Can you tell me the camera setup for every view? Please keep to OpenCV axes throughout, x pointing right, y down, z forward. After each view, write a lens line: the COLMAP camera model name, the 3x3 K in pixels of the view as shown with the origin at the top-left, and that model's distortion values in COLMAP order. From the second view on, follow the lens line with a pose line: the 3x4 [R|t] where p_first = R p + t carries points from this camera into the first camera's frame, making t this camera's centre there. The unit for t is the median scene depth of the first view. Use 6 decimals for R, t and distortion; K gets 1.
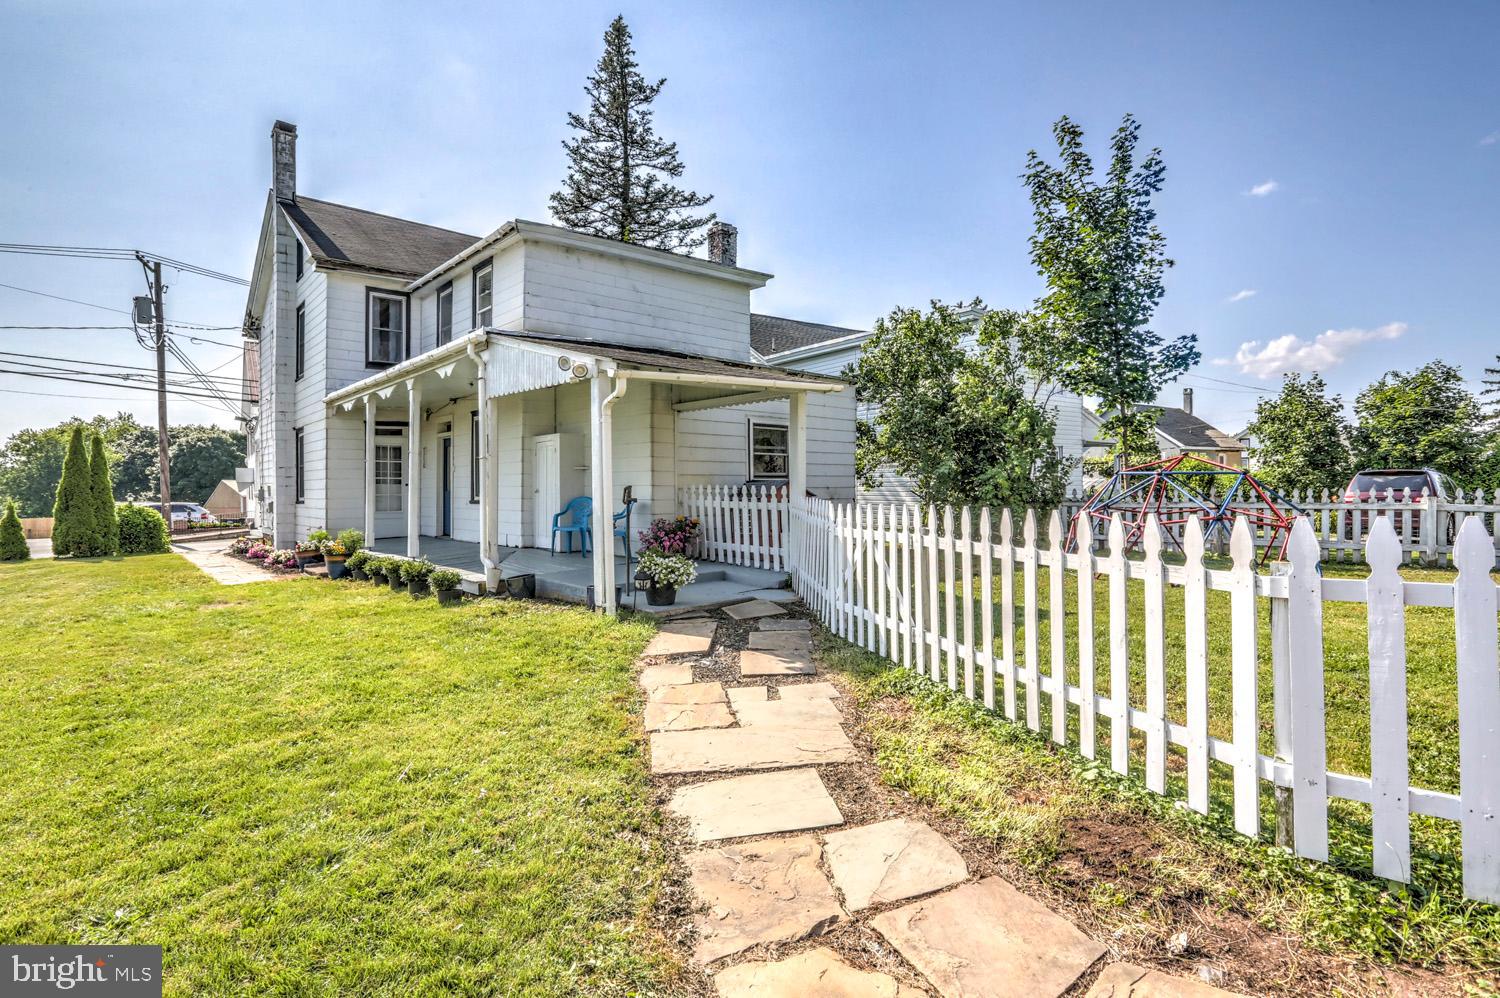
lens RADIAL K [[726.8, 0, 748.0], [0, 726.8, 499.4], [0, 0, 1]] dist [-0.074112, 0.032600]
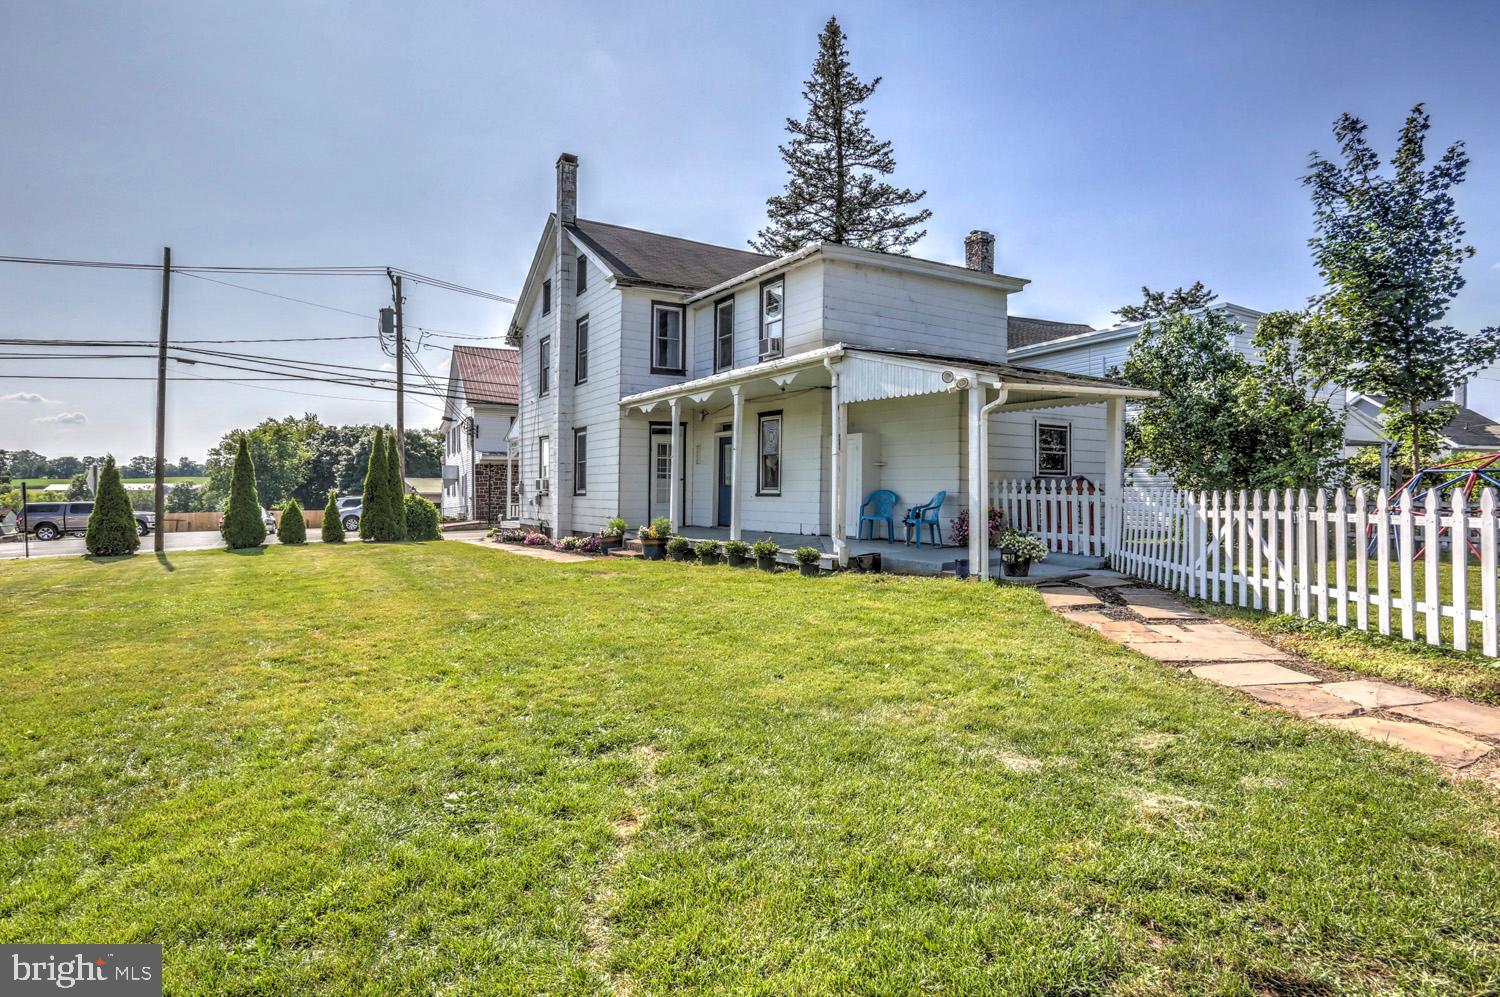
lens RADIAL K [[786.2, 0, 755.3], [0, 786.2, 499.9], [0, 0, 1]] dist [-0.071128, 0.031439]
pose [[0.983235, 0.011831, -0.181958, -0.148003], [-0.012602, 0.999916, -0.003084, 0.013150], [0.181906, 0.005326, 0.983302, -0.164221]]
